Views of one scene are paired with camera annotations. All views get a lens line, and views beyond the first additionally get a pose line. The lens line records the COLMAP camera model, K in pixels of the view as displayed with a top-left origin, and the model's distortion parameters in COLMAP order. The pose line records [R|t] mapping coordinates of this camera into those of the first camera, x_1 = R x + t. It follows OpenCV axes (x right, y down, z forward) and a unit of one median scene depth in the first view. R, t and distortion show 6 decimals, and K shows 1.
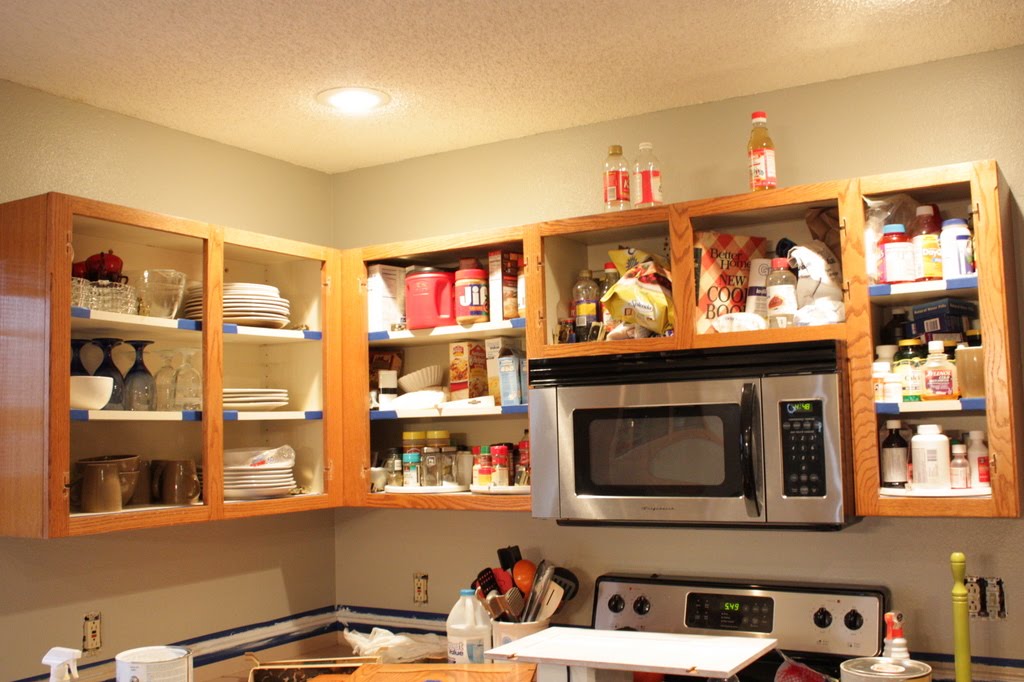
lens RADIAL K [[1019.7, 0, 530.3], [0, 1019.7, 355.5], [0, 0, 1]] dist [-0.080886, 0.000000]
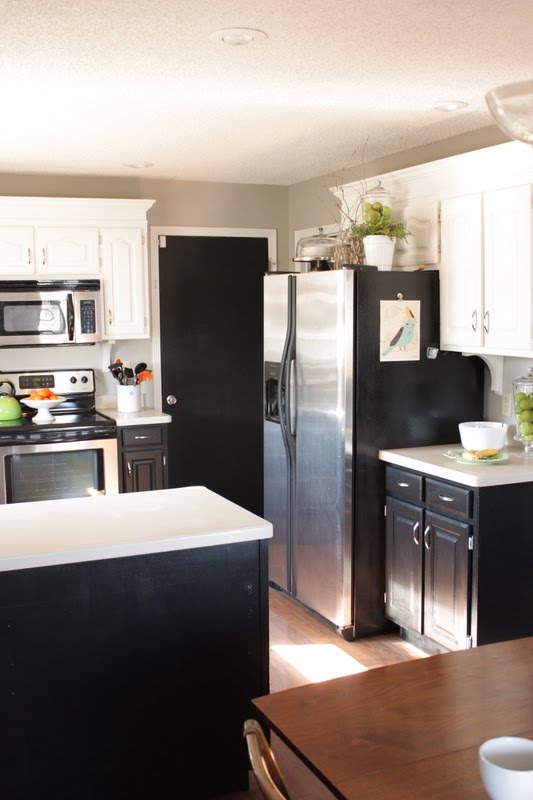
lens RADIAL K [[954.6, 0, 296.7], [0, 954.6, 384.1], [0, 0, 1]] dist [-0.075822, 0.000000]
pose [[0.567615, -0.053228, 0.821572, -1.467899], [-0.059690, 0.992621, 0.105550, -0.035645], [-0.821128, -0.108951, 0.560249, -0.929904]]
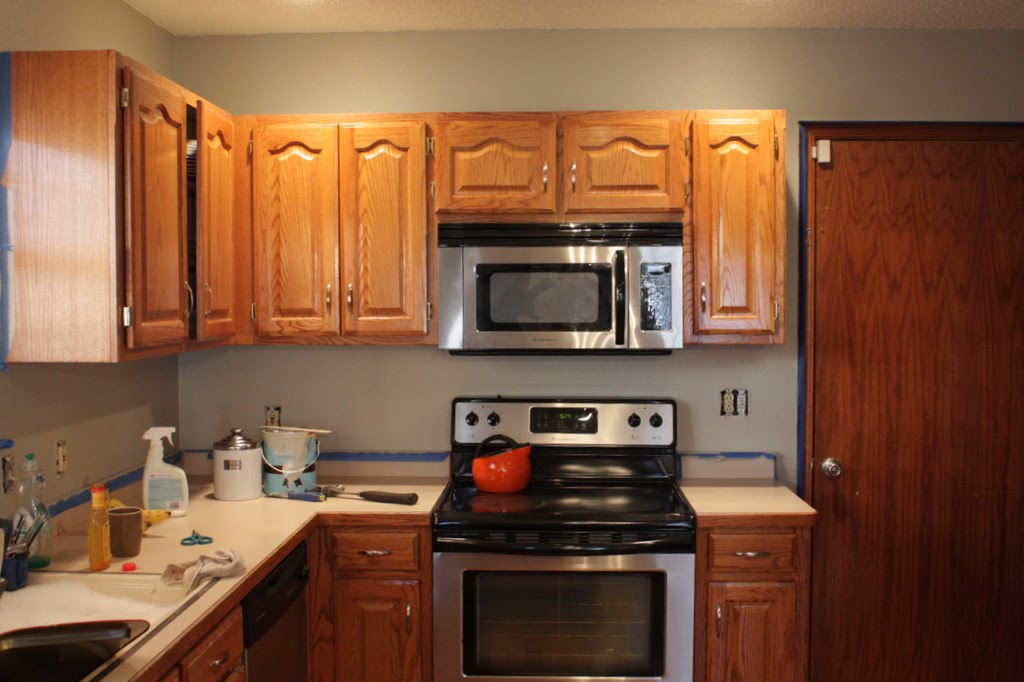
lens RADIAL K [[1095.7, 0, 512.8], [0, 1095.7, 341.1], [0, 0, 1]] dist [-0.106355, 0.000000]
pose [[0.881025, 0.004347, 0.473049, -0.576302], [-0.054209, 0.994299, 0.091824, 0.019867], [-0.469953, -0.106542, 0.876238, -0.243382]]
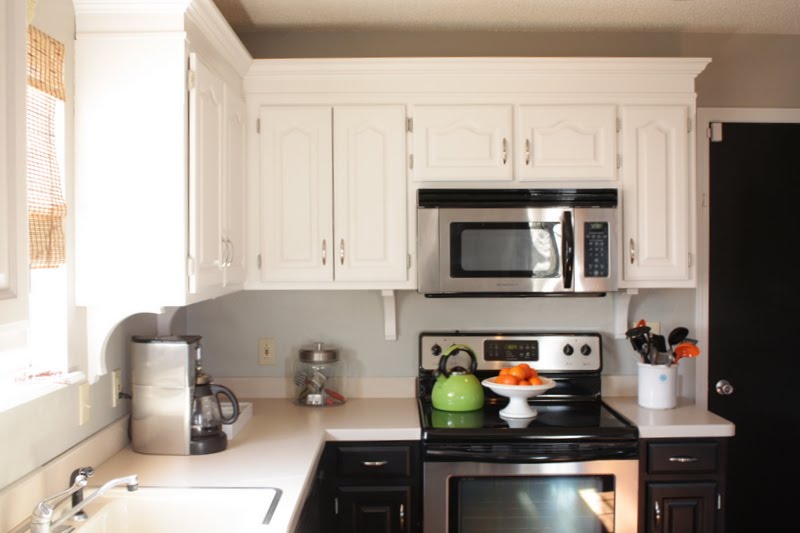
lens RADIAL K [[856.0, 0, 392.1], [0, 856.0, 264.7], [0, 0, 1]] dist [-0.106355, 0.000000]
pose [[0.861615, 0.013978, 0.507370, -0.704278], [-0.055369, 0.996244, 0.066581, 0.034948], [-0.504533, -0.085460, 0.859152, -0.085198]]
